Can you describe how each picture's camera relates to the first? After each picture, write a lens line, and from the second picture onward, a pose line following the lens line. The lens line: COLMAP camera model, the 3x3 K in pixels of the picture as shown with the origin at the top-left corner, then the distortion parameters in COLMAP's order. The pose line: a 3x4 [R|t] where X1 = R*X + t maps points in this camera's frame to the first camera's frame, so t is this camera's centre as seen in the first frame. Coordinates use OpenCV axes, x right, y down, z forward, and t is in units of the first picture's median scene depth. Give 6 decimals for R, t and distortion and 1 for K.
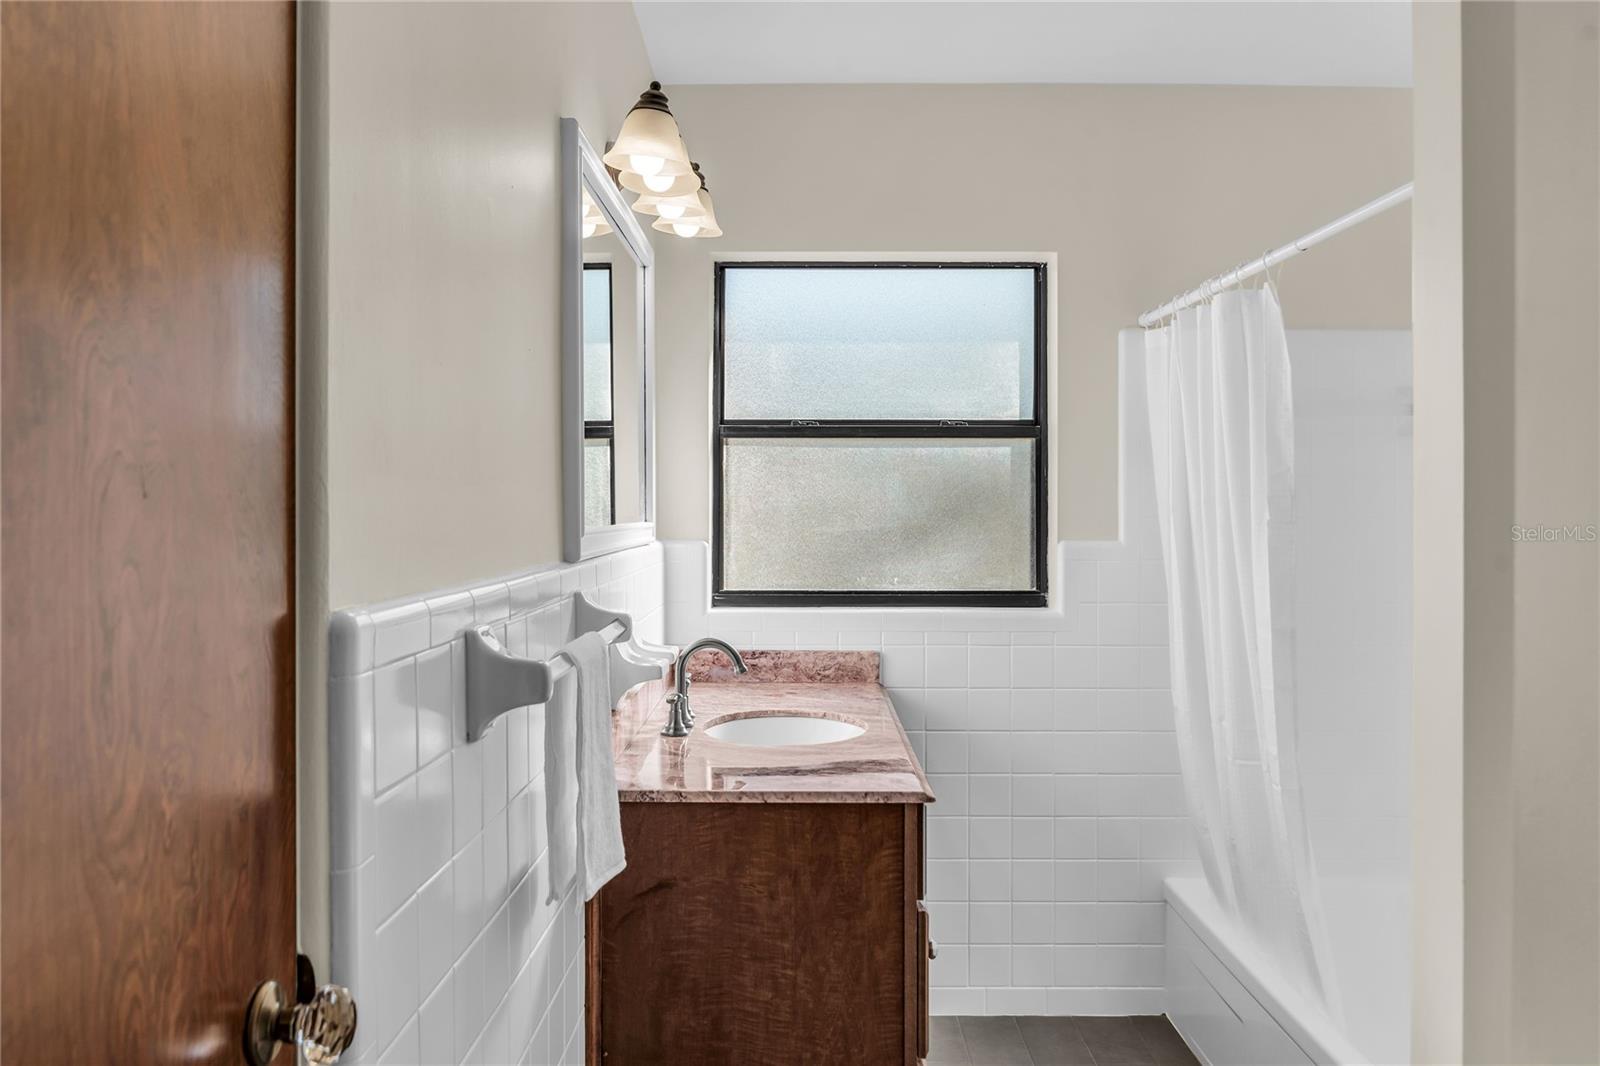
lens RADIAL K [[1203.7, 0, 797.7], [0, 1203.7, 508.1], [0, 0, 1]] dist [-0.010134, -0.003892]
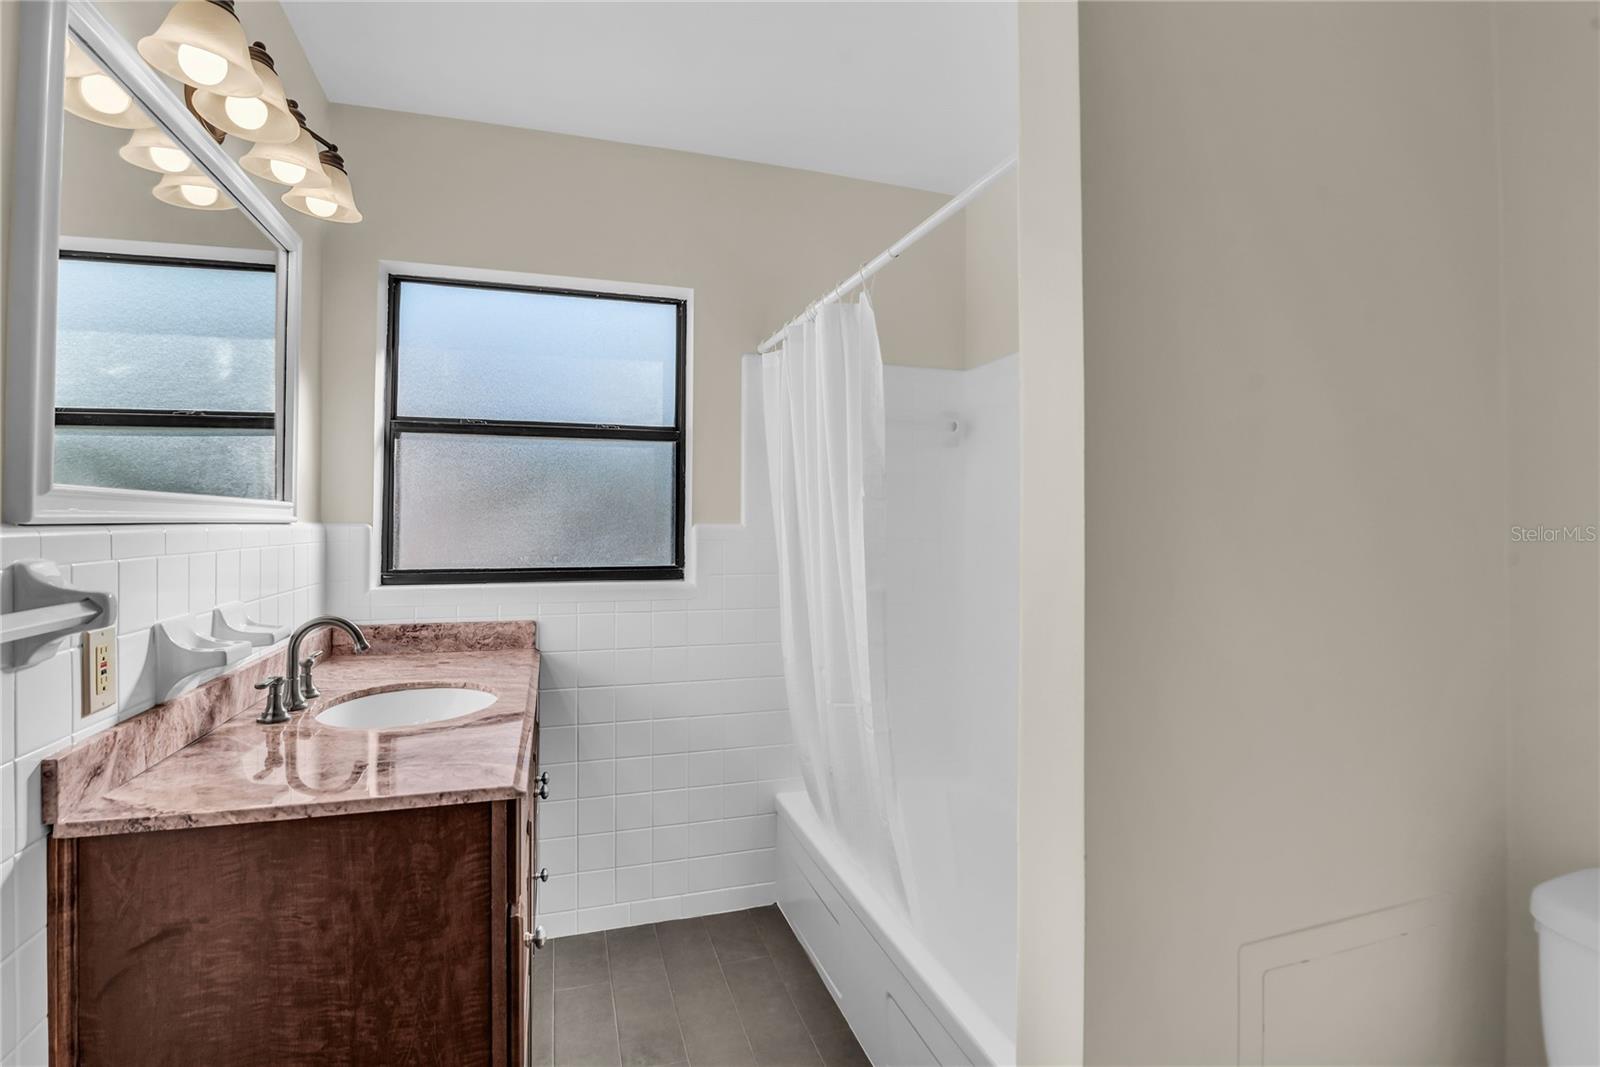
lens RADIAL K [[779.9, 0, 800.0], [0, 779.9, 533.5], [0, 0, 1]] dist [-0.001427, -0.000202]
pose [[0.947477, -0.000702, 0.319822, 0.091972], [-0.004964, 0.999845, 0.016899, 0.030868], [-0.319784, -0.017599, 0.947327, 0.299542]]
